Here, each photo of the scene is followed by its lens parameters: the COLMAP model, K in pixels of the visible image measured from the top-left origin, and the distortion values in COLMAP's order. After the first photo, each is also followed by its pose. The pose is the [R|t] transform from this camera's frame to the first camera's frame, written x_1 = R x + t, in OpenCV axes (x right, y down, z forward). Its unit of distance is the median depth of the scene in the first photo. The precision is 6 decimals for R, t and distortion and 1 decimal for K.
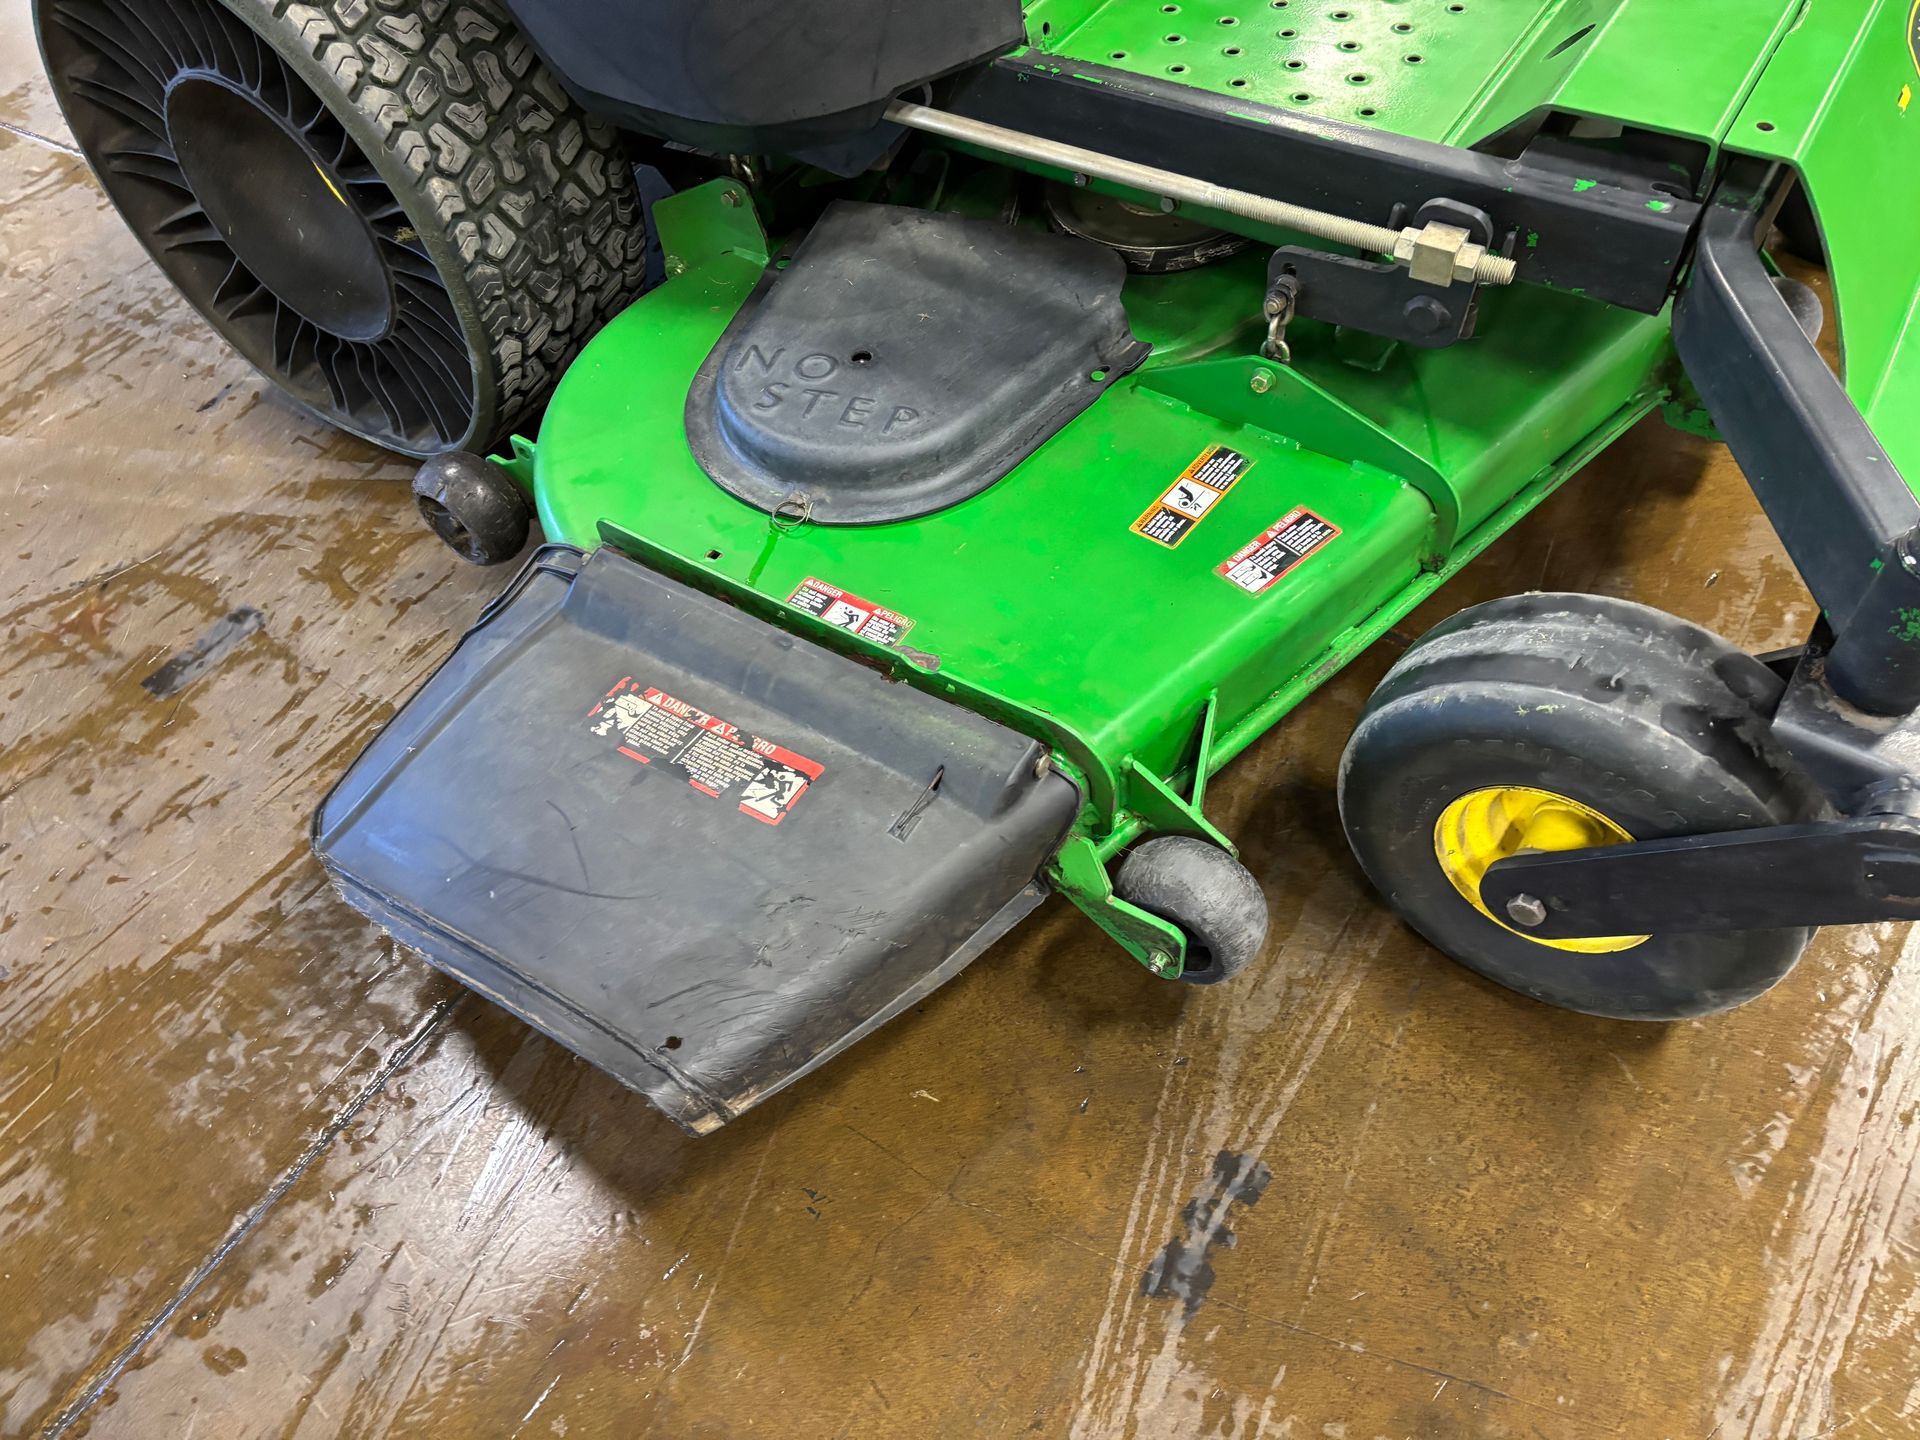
lens RADIAL K [[1416.5, 0, 971.3], [0, 1416.5, 708.0], [0, 0, 1]] dist [0.046938, -0.040178]
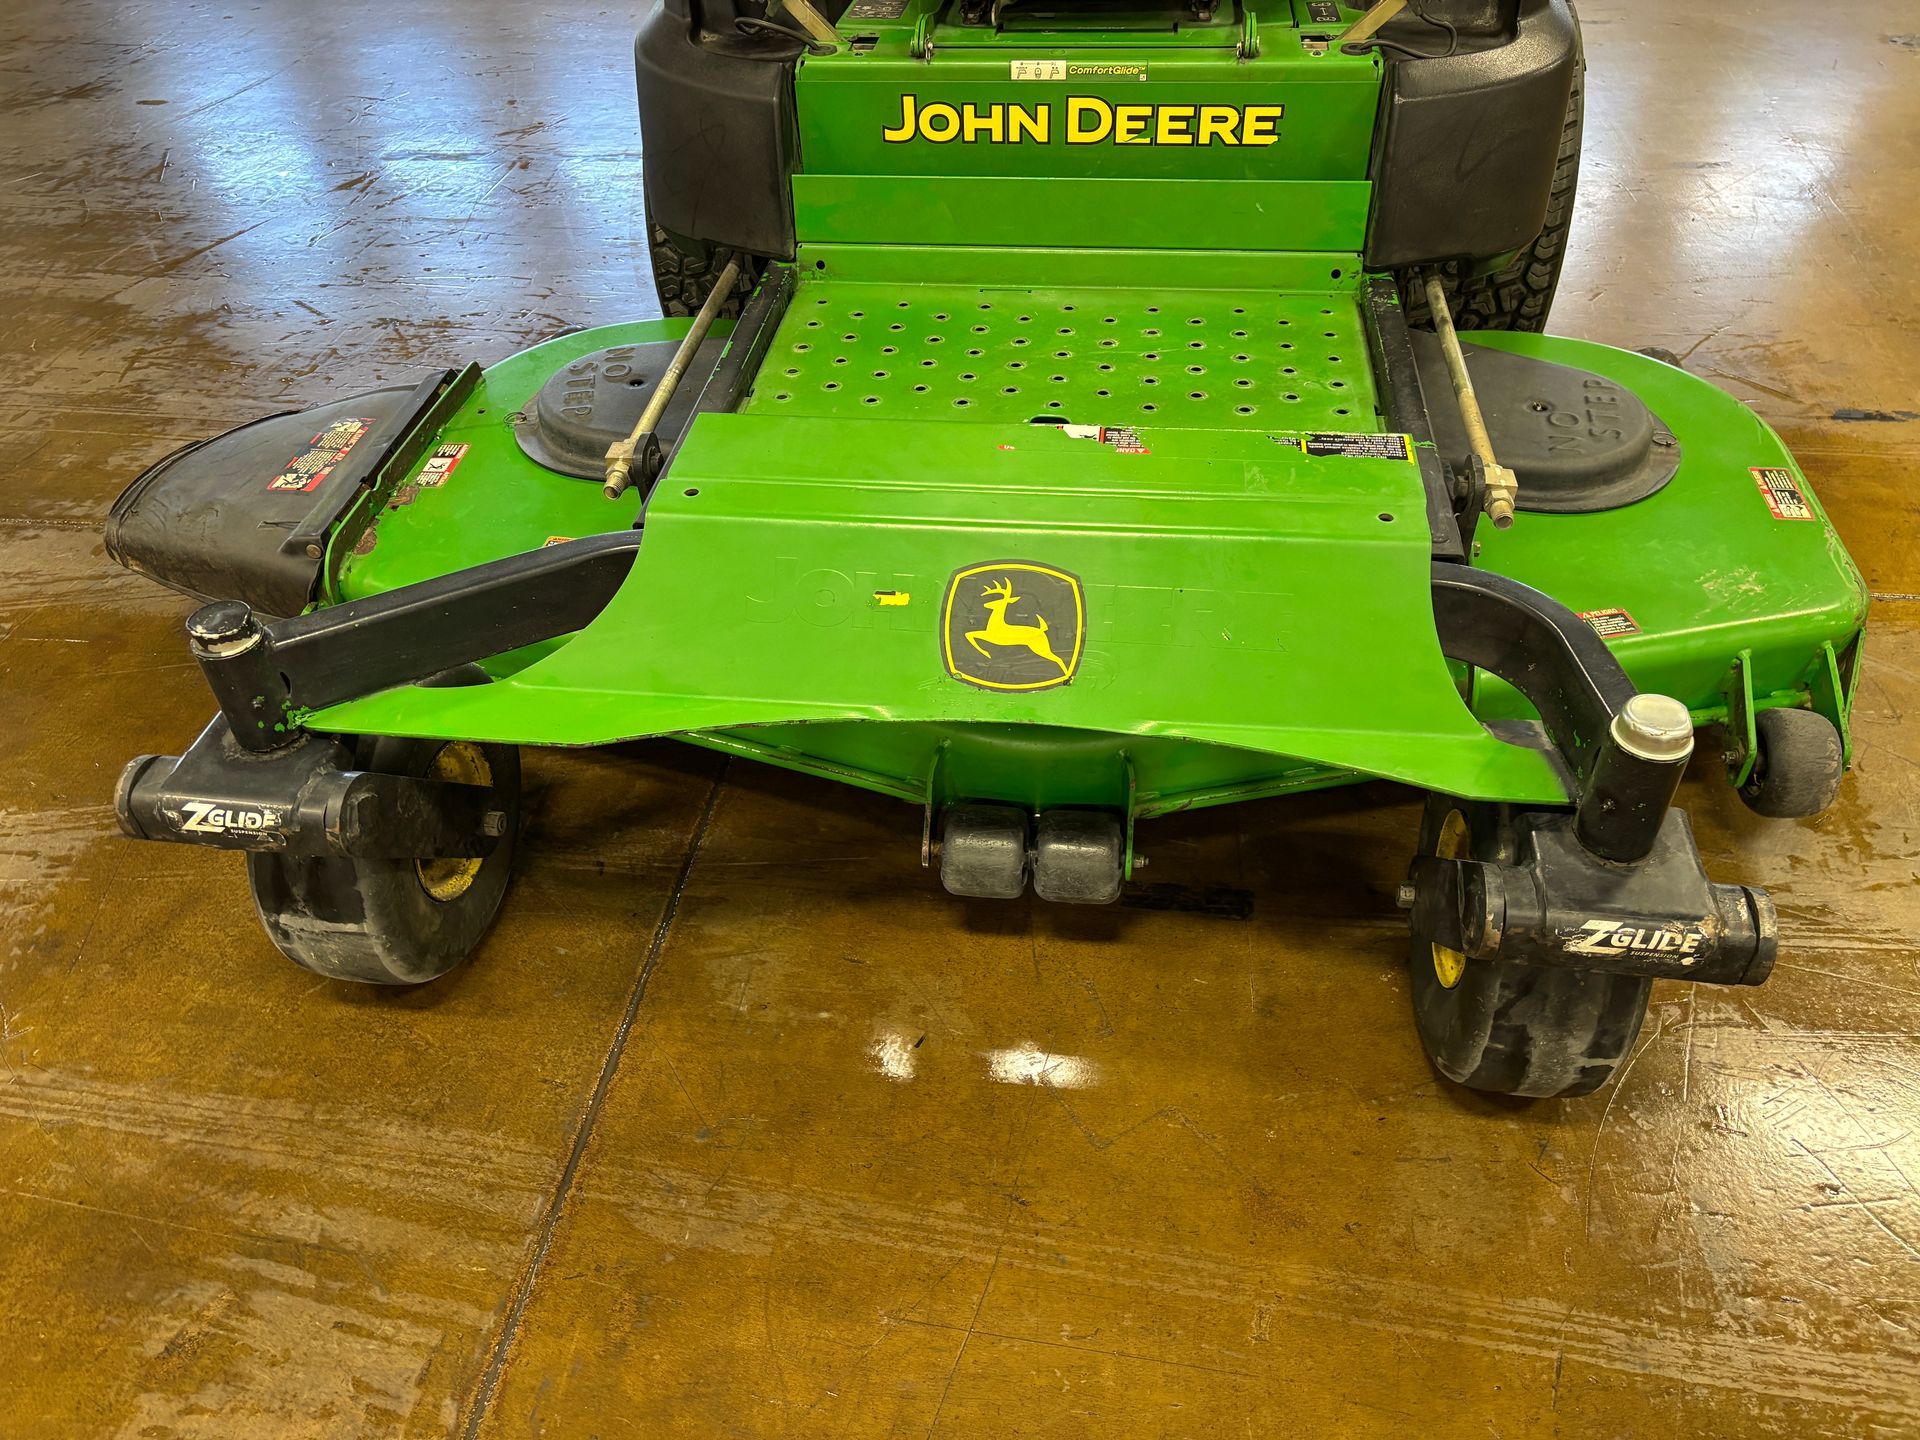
lens RADIAL K [[1416.5, 0, 971.3], [0, 1416.5, 708.0], [0, 0, 1]] dist [0.046938, -0.040178]
pose [[0.447944, 0.623021, -0.641242, 1.427144], [-0.690280, 0.696821, 0.194820, -0.619884], [0.568207, 0.355368, 0.742195, 0.250730]]
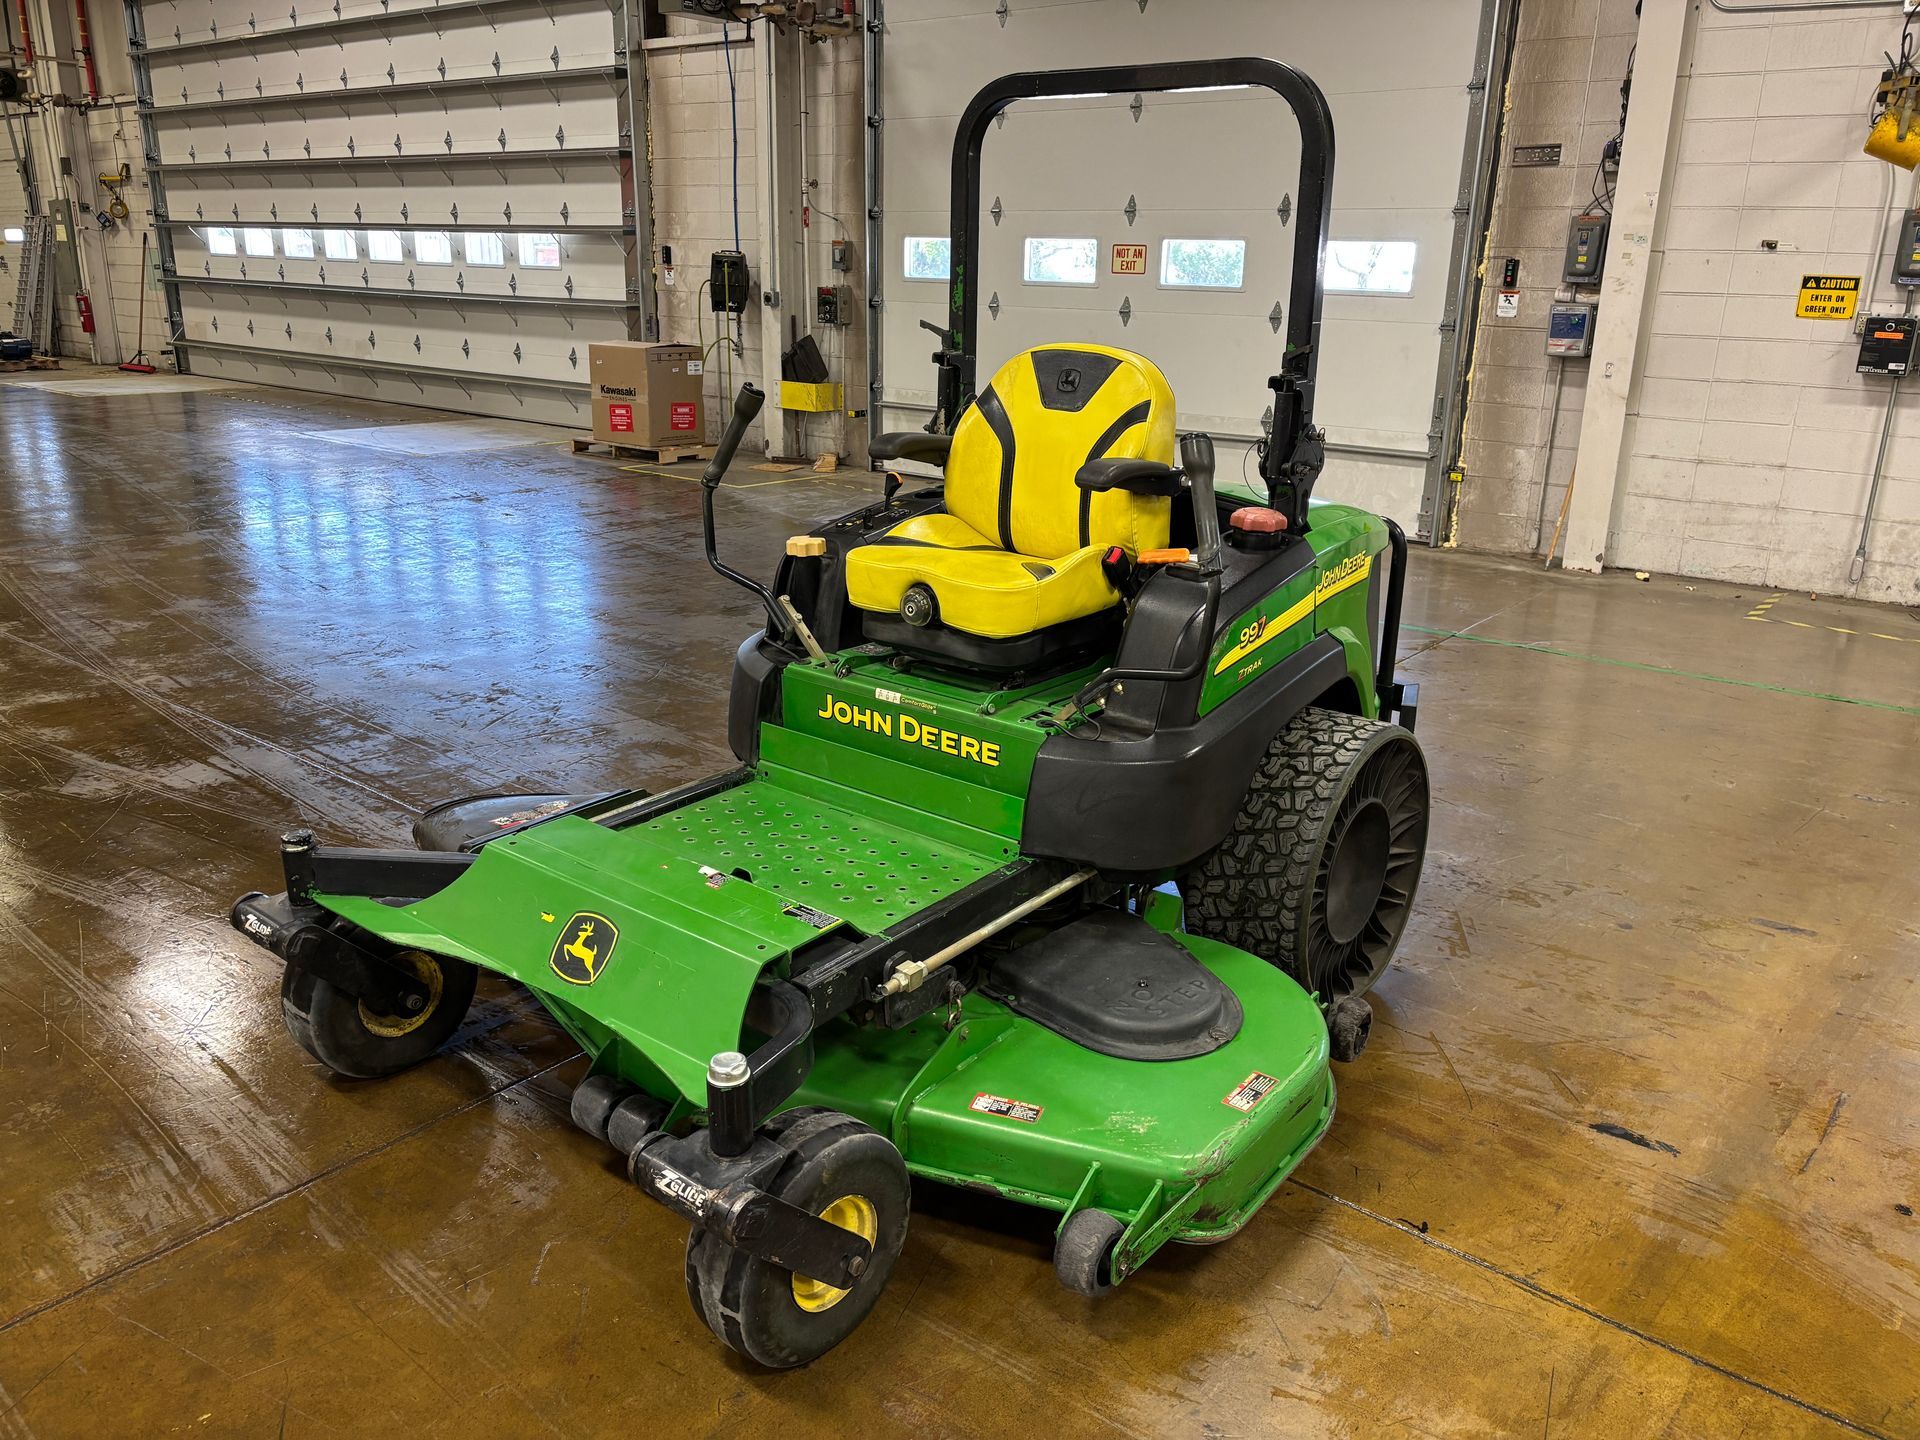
lens RADIAL K [[1418.1, 0, 976.0], [0, 1418.1, 699.9], [0, 0, 1]] dist [0.043594, -0.037816]
pose [[-0.074709, 0.370454, -0.925842, 2.374670], [-0.776869, 0.560477, 0.286949, -1.653995], [0.625214, 0.740696, 0.245922, 0.638934]]
